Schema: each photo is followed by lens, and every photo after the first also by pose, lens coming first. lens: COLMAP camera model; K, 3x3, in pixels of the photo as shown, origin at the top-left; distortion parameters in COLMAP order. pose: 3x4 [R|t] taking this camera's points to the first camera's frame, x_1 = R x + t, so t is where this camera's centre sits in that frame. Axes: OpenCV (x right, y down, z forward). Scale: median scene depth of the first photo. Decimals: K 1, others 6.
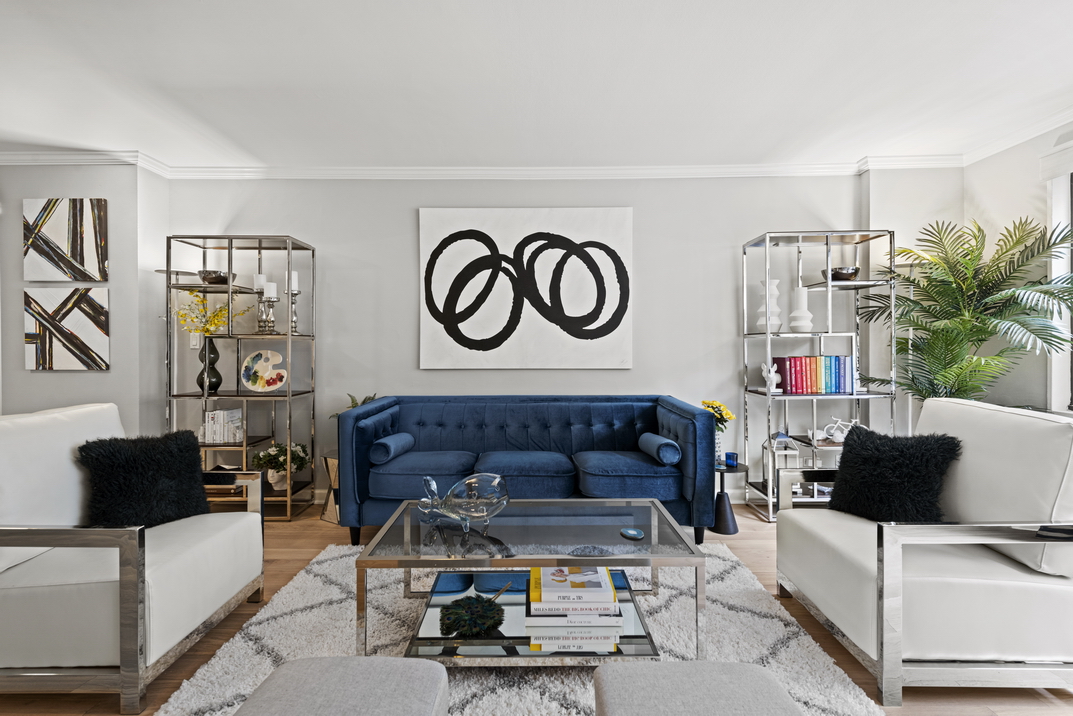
lens RADIAL K [[474.7, 0, 531.4], [0, 474.7, 347.2], [0, 0, 1]] dist [0.008688, -0.000709]
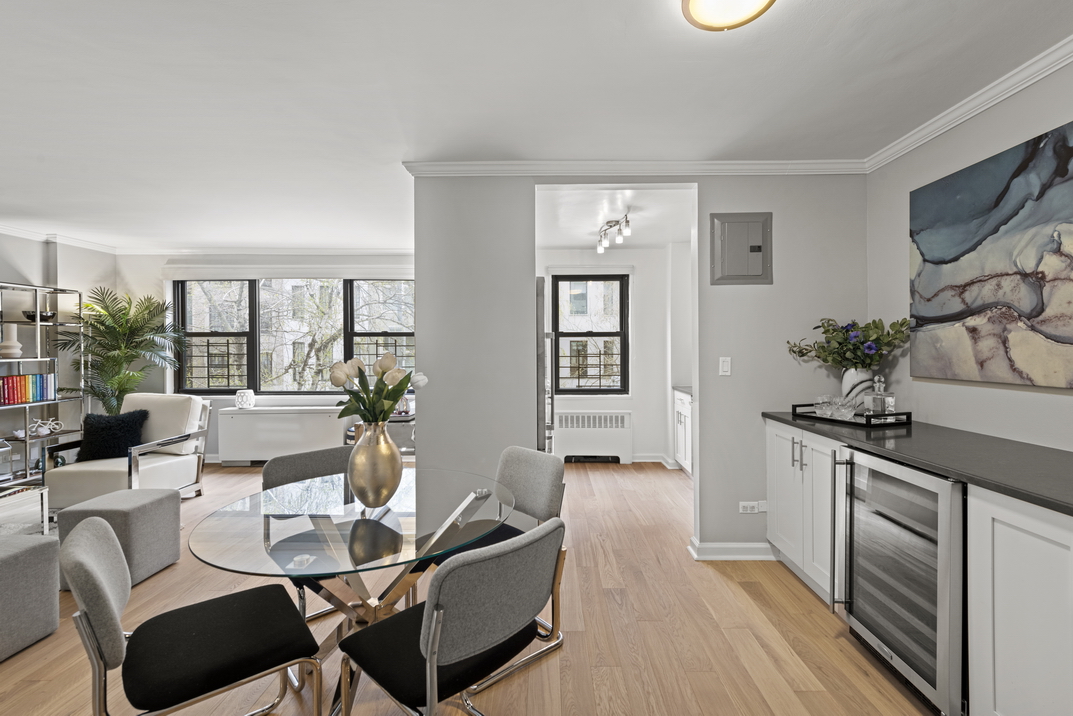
lens RADIAL K [[483.3, 0, 542.7], [0, 483.3, 351.5], [0, 0, 1]] dist [-0.001285, -0.000614]
pose [[0.006006, -0.002562, 0.999979, -0.738589], [0.005683, 0.999981, 0.002528, -0.042193], [-0.999966, 0.005668, 0.006021, -0.470297]]
